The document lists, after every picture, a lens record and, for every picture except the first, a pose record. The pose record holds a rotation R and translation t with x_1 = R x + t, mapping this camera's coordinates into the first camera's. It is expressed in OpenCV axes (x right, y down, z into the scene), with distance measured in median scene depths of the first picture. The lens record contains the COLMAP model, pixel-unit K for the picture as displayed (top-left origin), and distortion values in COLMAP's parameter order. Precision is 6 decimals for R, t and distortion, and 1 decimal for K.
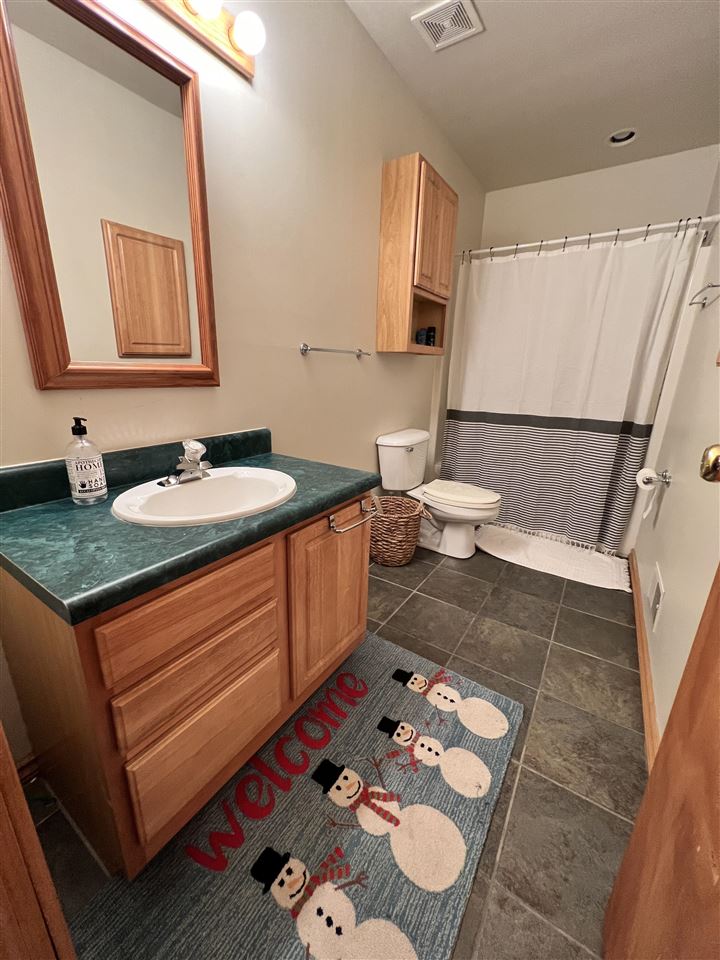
lens RADIAL K [[383.5, 0, 360.8], [0, 383.5, 481.0], [0, 0, 1]] dist [-0.001960, 0.000555]
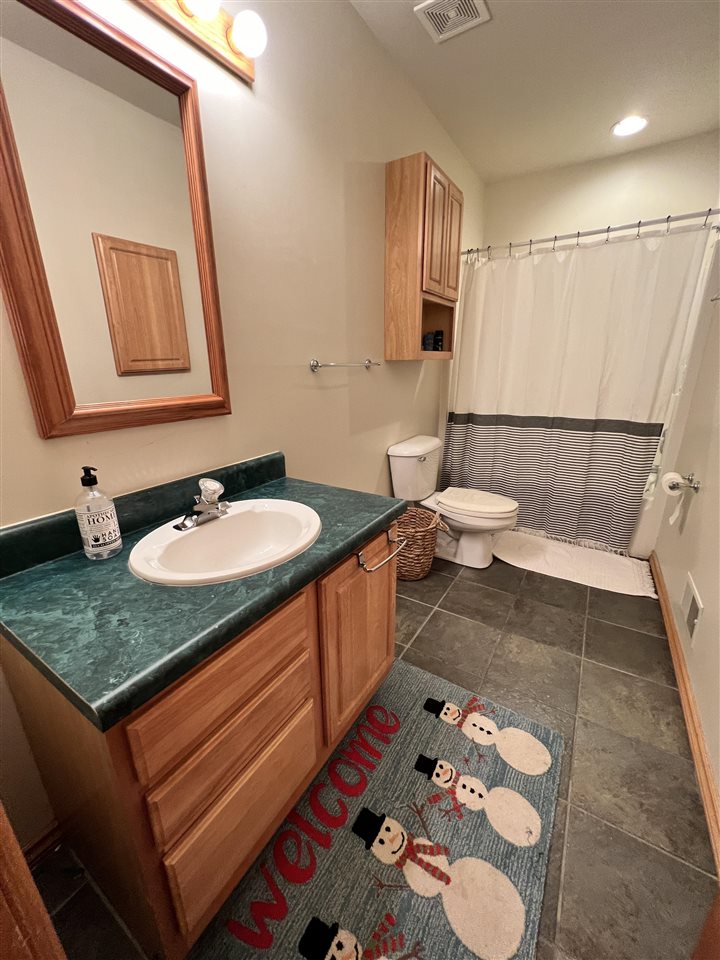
lens RADIAL K [[383.5, 0, 360.8], [0, 383.5, 481.0], [0, 0, 1]] dist [-0.001960, 0.000555]
pose [[0.999131, -0.041506, 0.003854, -0.070768], [0.041450, 0.999048, 0.013585, -0.096016], [-0.004414, -0.013413, 0.999900, 0.062361]]
